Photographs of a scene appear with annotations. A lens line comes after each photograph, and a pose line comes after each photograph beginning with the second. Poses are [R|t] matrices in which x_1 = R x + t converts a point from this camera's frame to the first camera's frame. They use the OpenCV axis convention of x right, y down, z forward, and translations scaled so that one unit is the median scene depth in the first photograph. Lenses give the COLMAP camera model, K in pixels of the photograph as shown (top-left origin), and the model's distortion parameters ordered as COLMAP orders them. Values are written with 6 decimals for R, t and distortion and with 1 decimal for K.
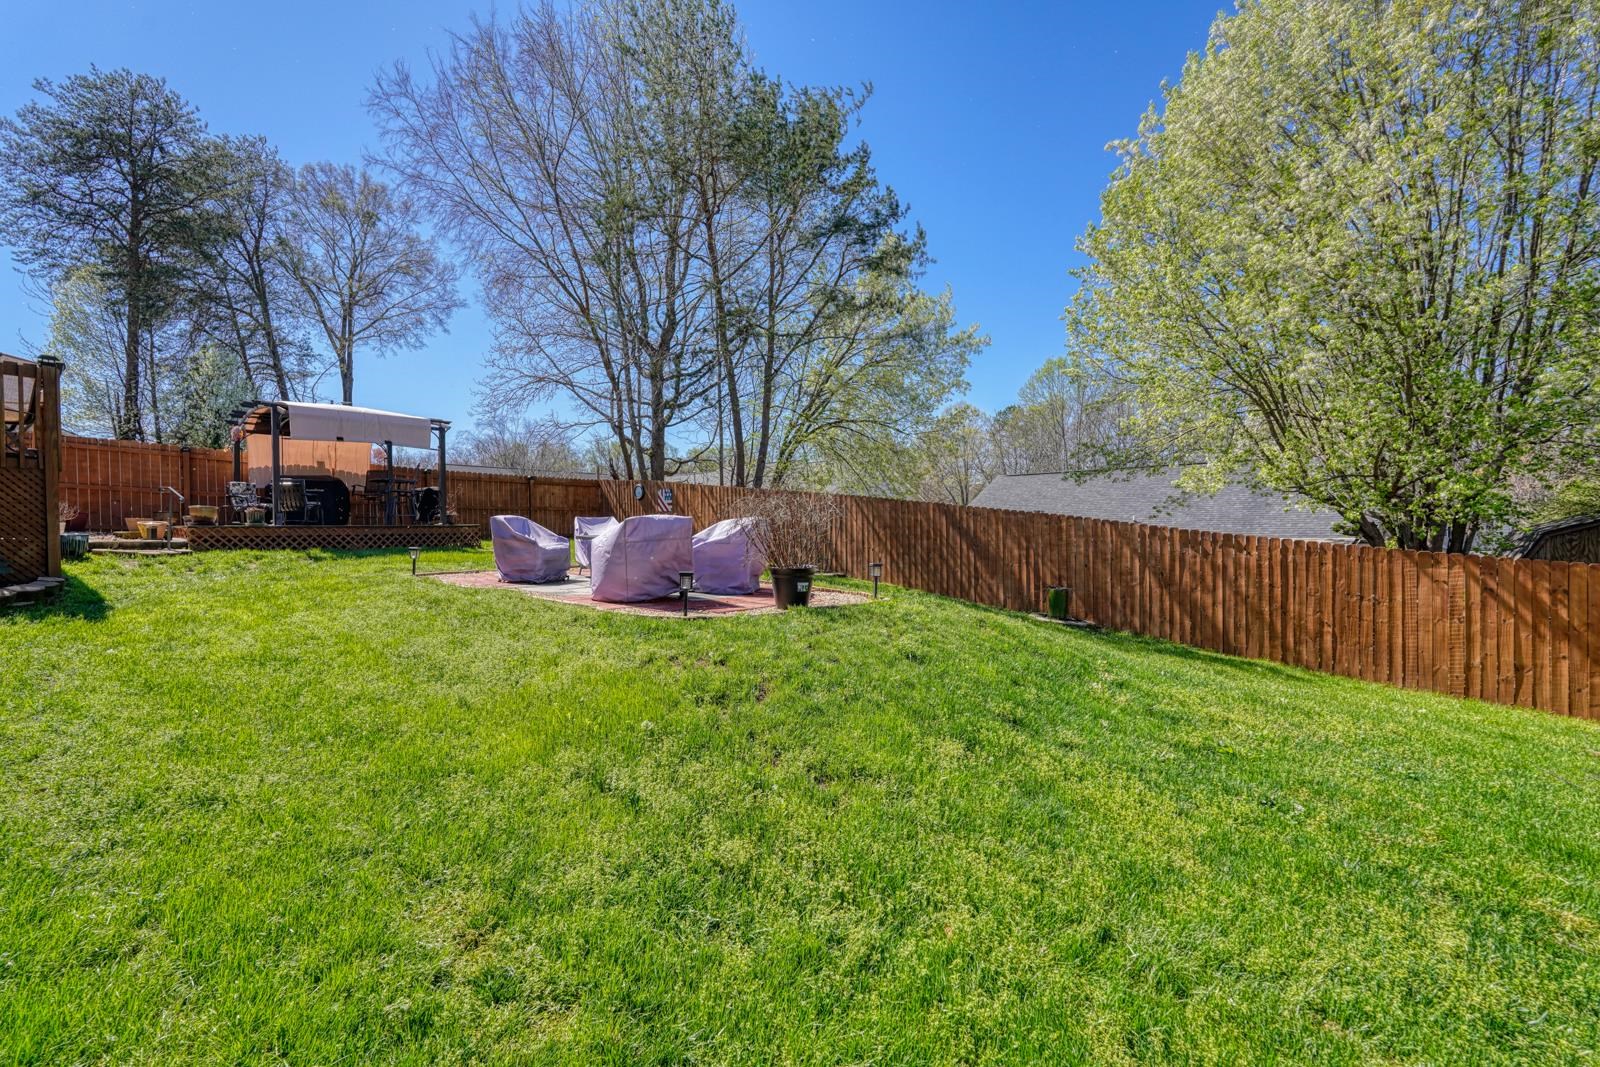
lens RADIAL K [[707.6, 0, 794.4], [0, 707.6, 536.2], [0, 0, 1]] dist [-0.013979, 0.006427]
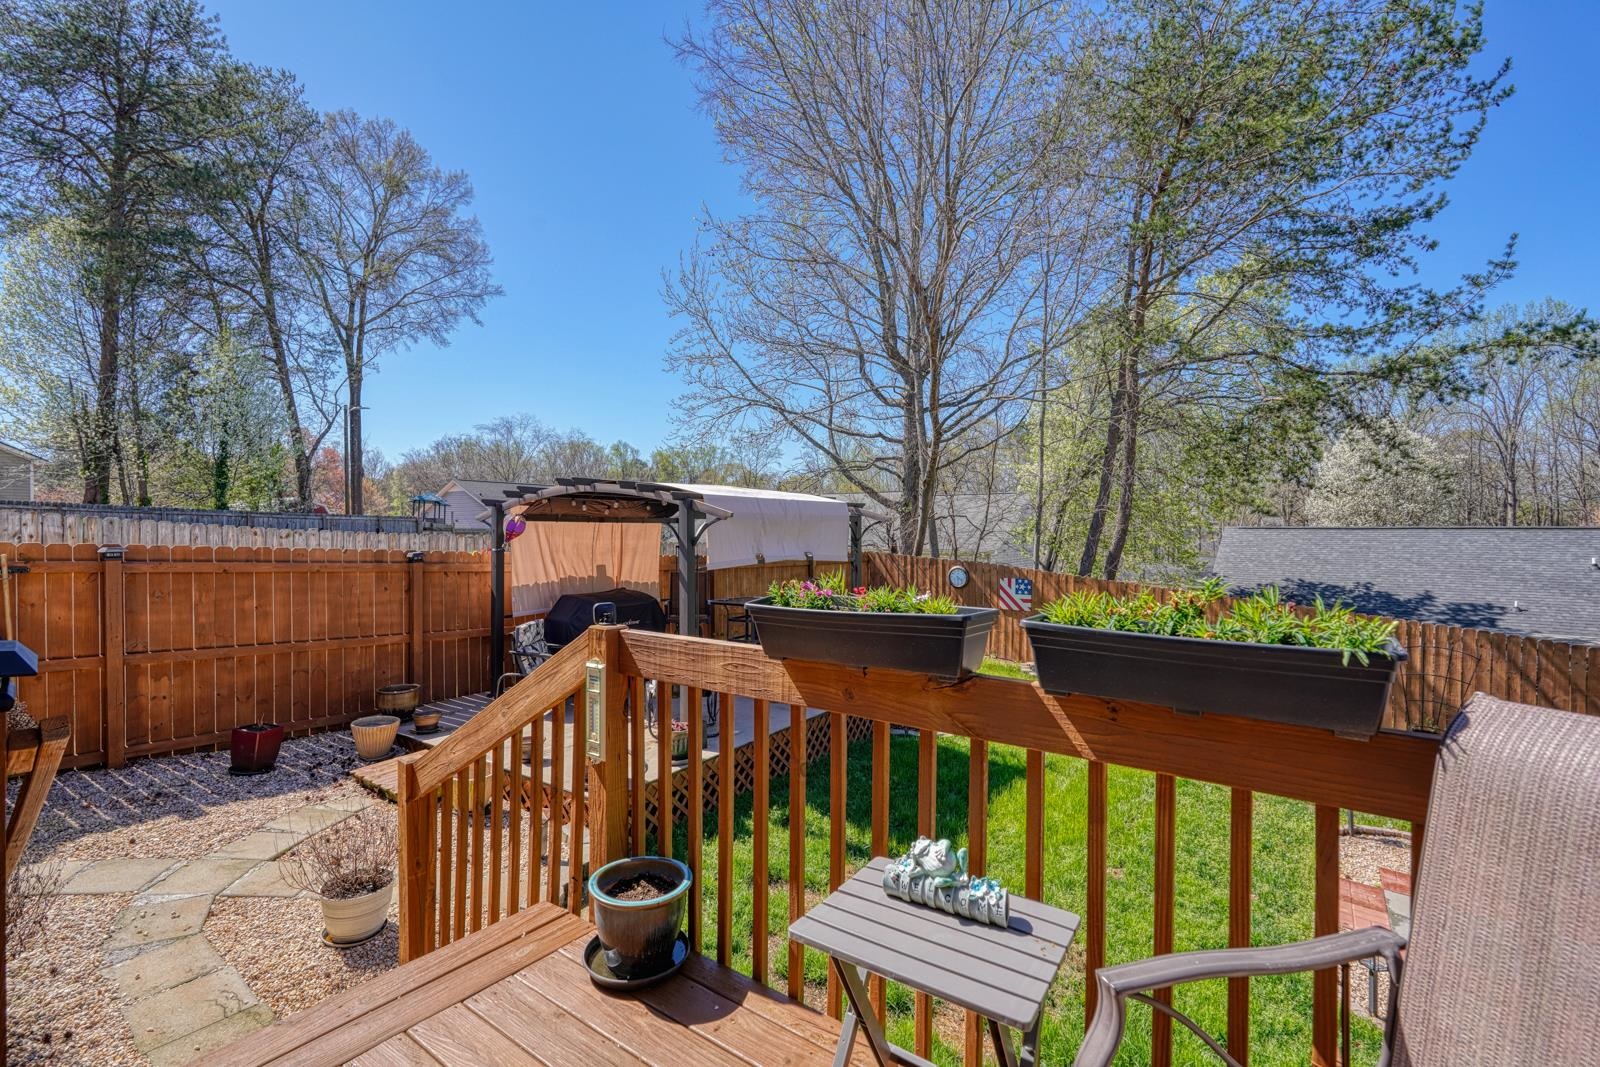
lens RADIAL K [[707.6, 0, 806.9], [0, 707.6, 530.3], [0, 0, 1]] dist [-0.013979, 0.006427]
pose [[0.996092, 0.013768, 0.087243, -0.276998], [-0.013122, 0.999882, -0.007976, -0.065810], [-0.087343, 0.006800, 0.996155, 0.205363]]
